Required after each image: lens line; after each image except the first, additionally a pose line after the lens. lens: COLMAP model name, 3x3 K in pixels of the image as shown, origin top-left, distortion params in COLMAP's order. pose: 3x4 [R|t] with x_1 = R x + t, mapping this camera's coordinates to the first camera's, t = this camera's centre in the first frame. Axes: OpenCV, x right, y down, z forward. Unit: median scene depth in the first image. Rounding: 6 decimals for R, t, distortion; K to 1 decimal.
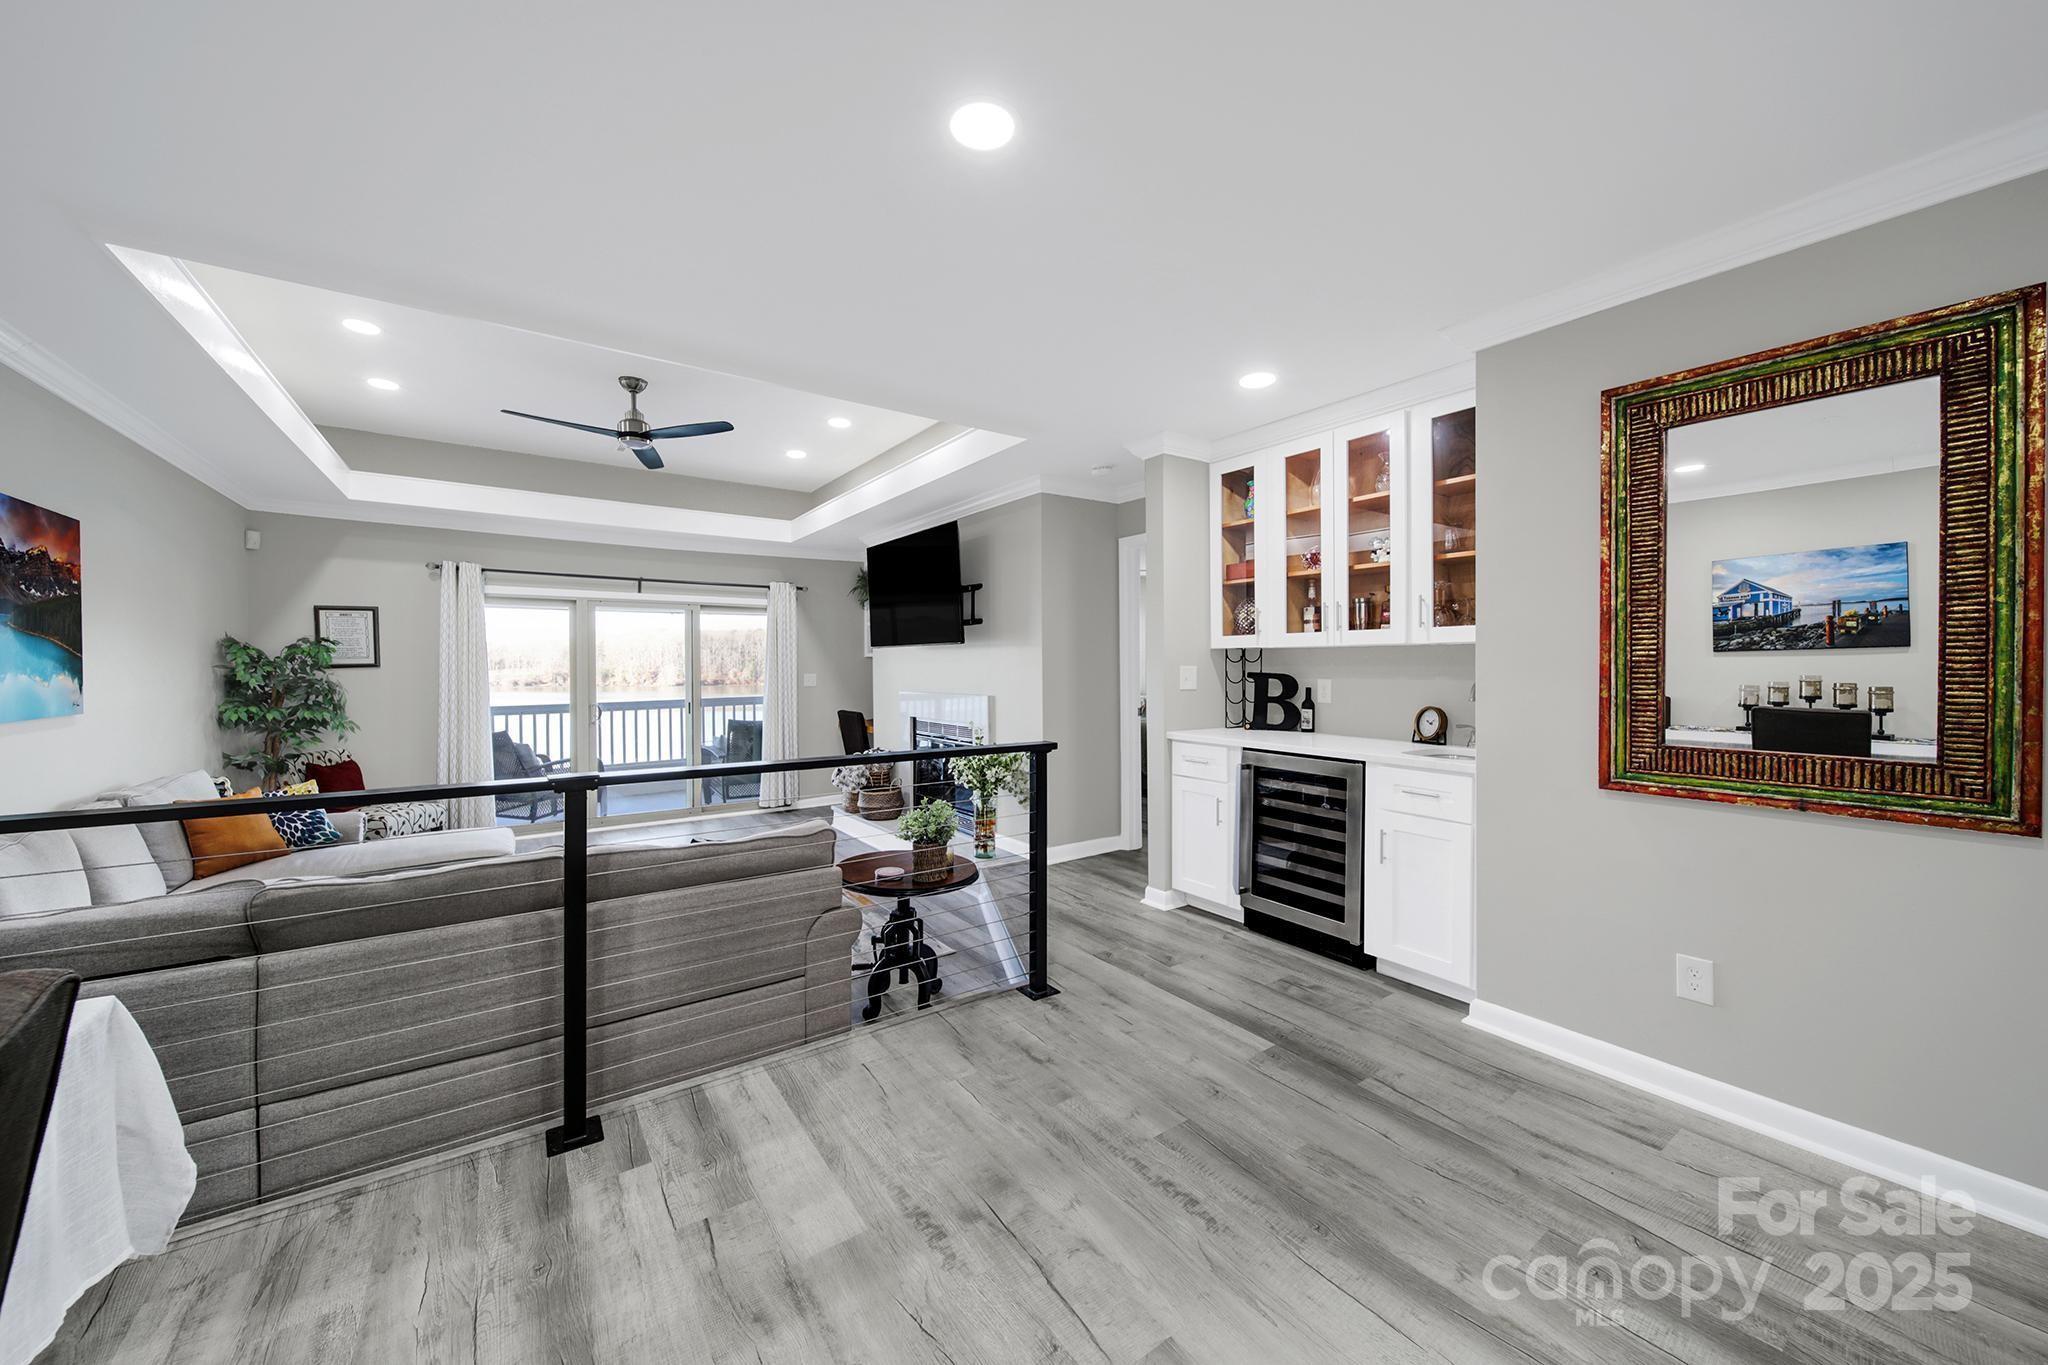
lens RADIAL K [[738.1, 0, 1017.9], [0, 738.1, 669.2], [0, 0, 1]] dist [0.000550, -0.002751]
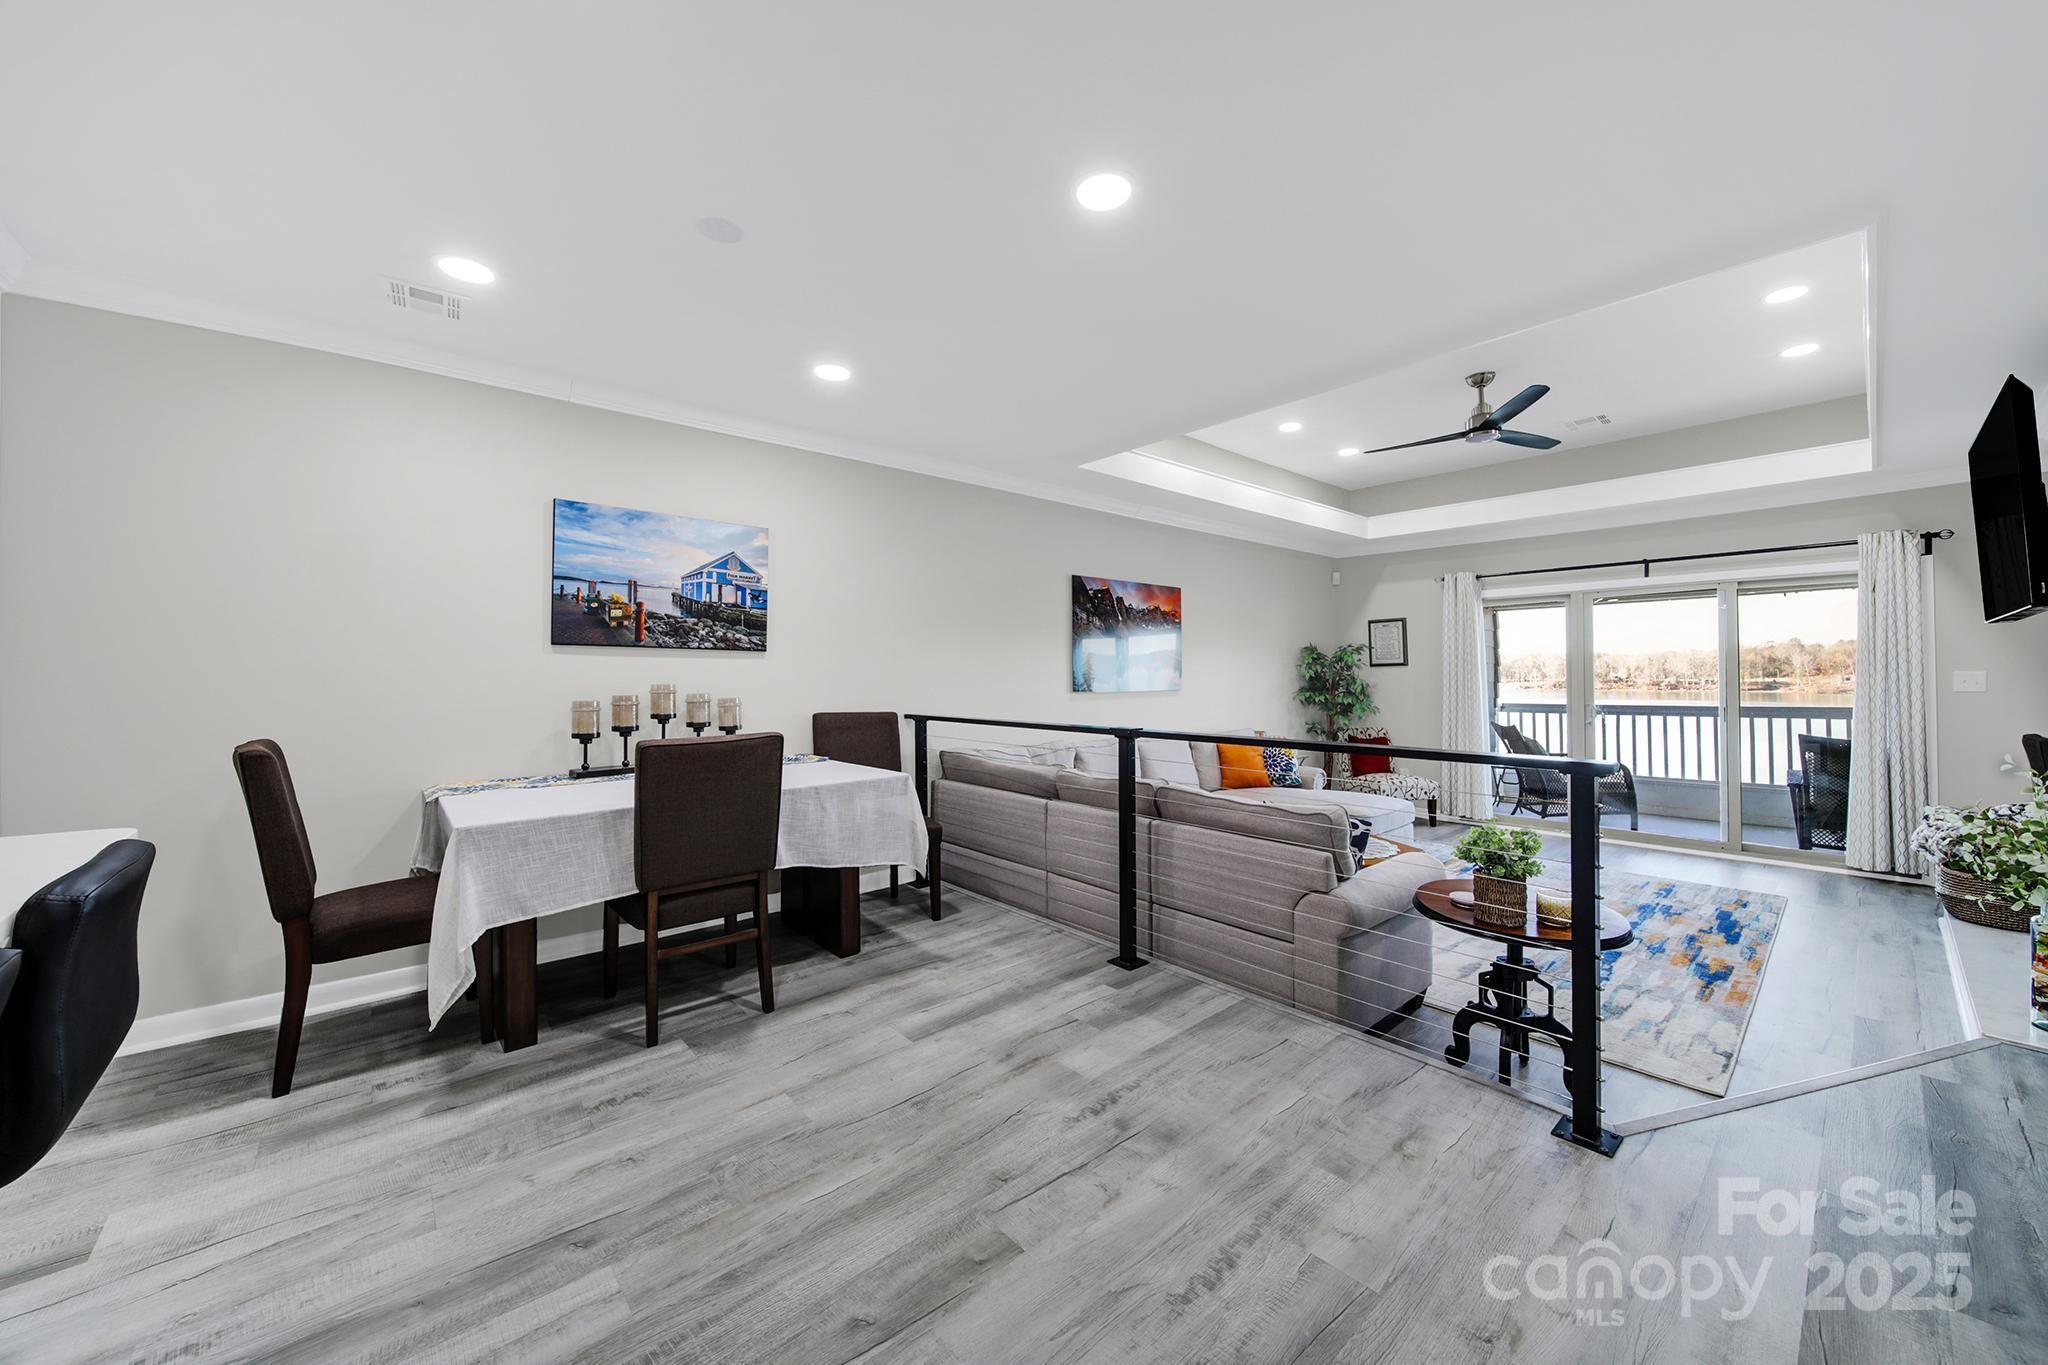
lens RADIAL K [[745.5, 0, 1026.5], [0, 745.5, 670.2], [0, 0, 1]] dist [-0.002453, -0.000503]
pose [[0.107945, -0.005093, -0.994144, 0.511762], [0.001480, 0.999987, -0.004962, 0.016451], [0.994156, -0.000936, 0.107951, 0.342957]]
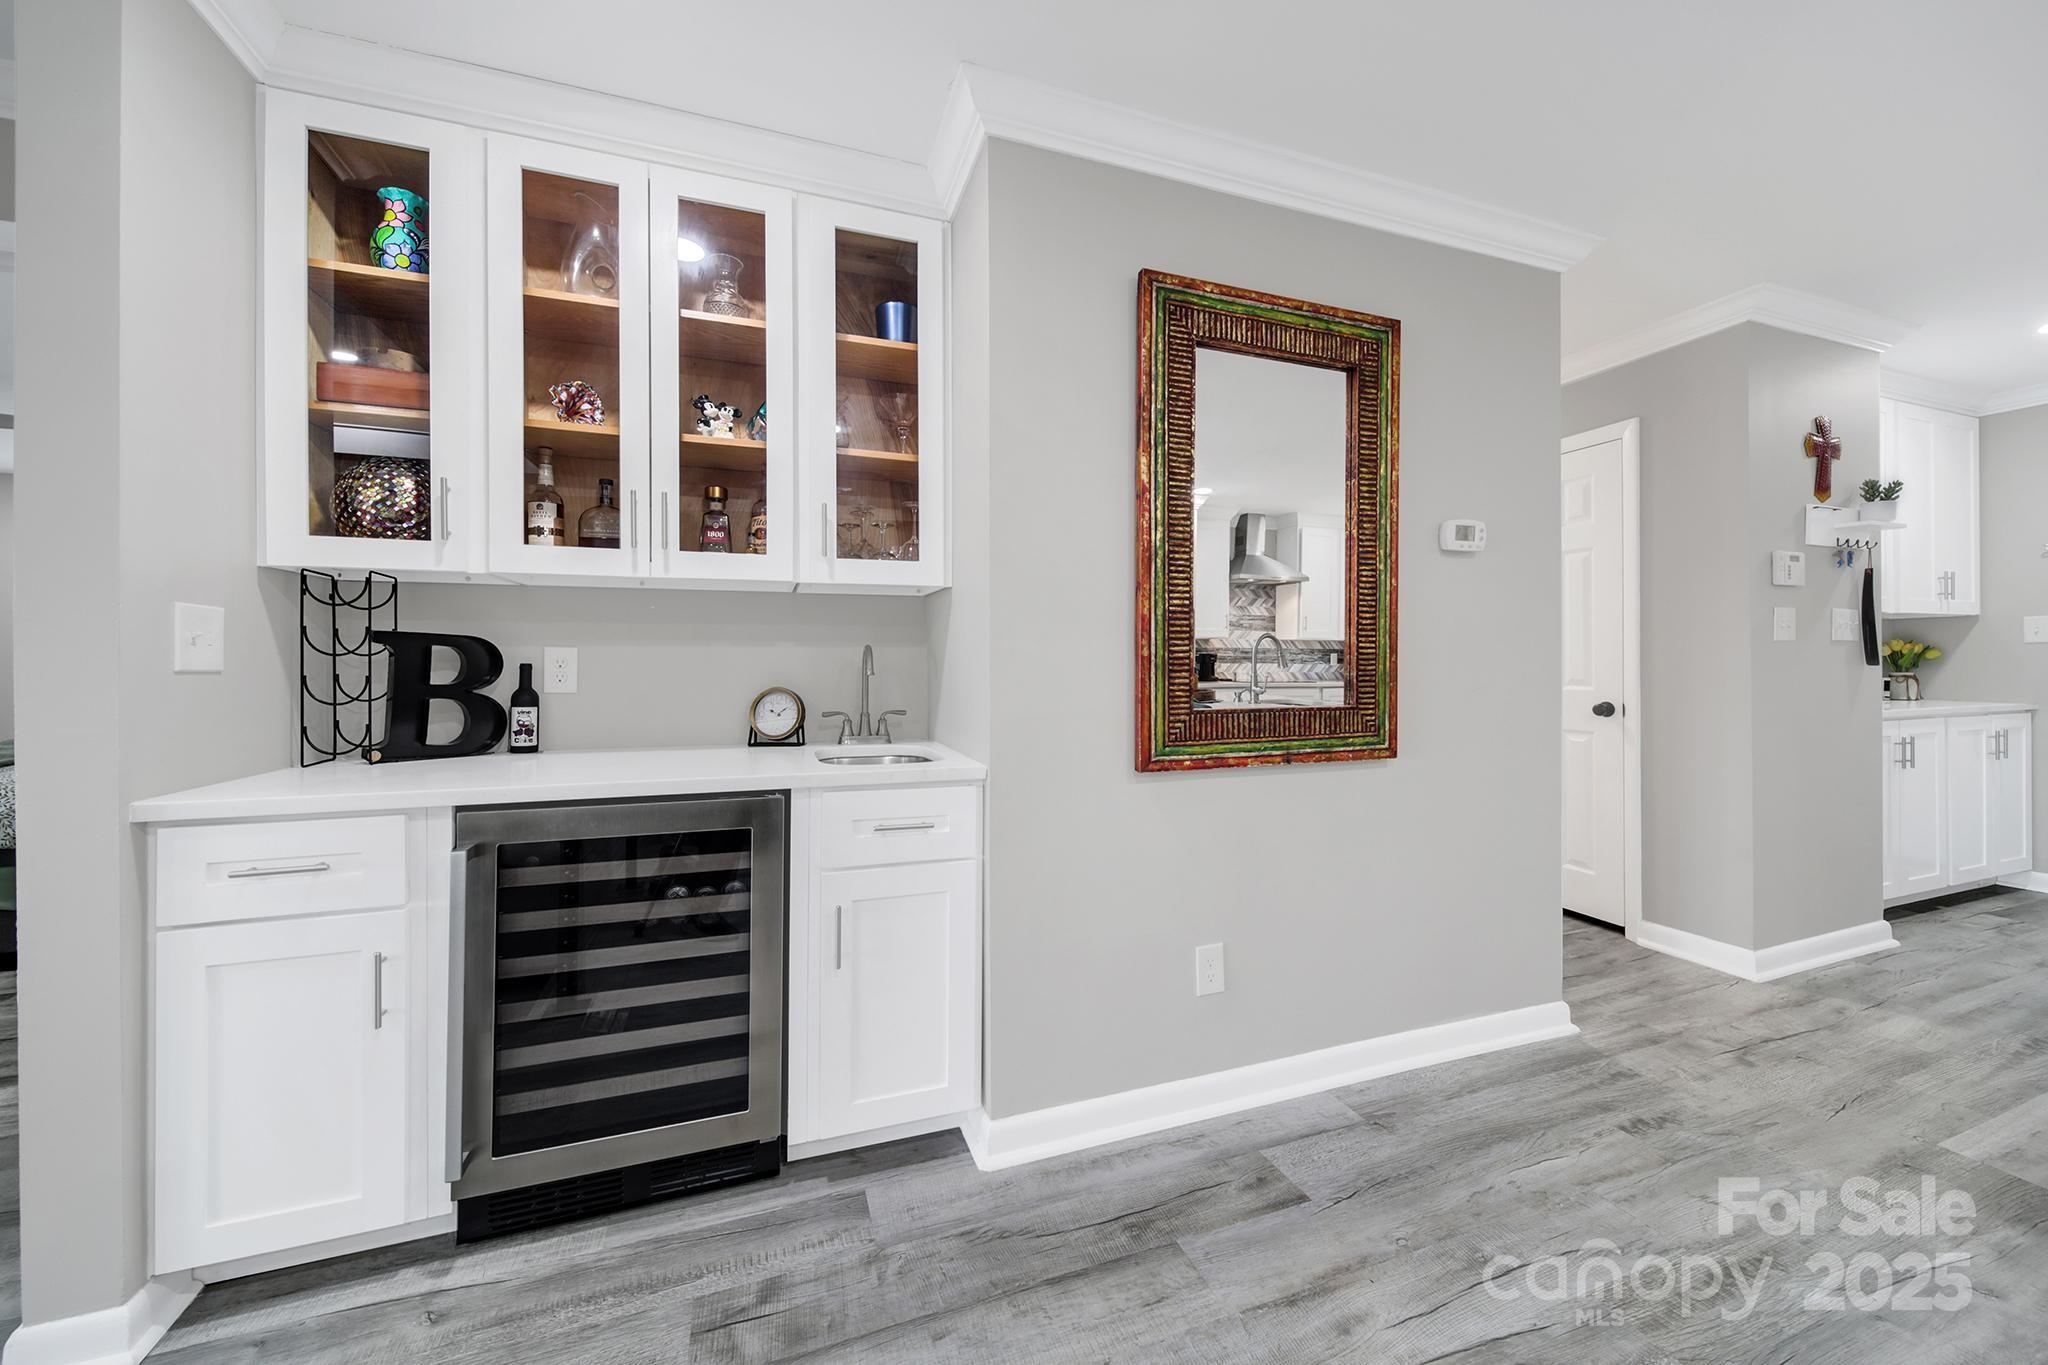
lens RADIAL K [[737.7, 0, 1028.1], [0, 737.7, 664.5], [0, 0, 1]] dist [-0.002047, -0.000551]
pose [[0.265547, 0.001711, 0.964096, -0.001586], [0.006016, 0.999976, -0.003432, 0.031385], [-0.964079, 0.006711, 0.265531, 0.579977]]
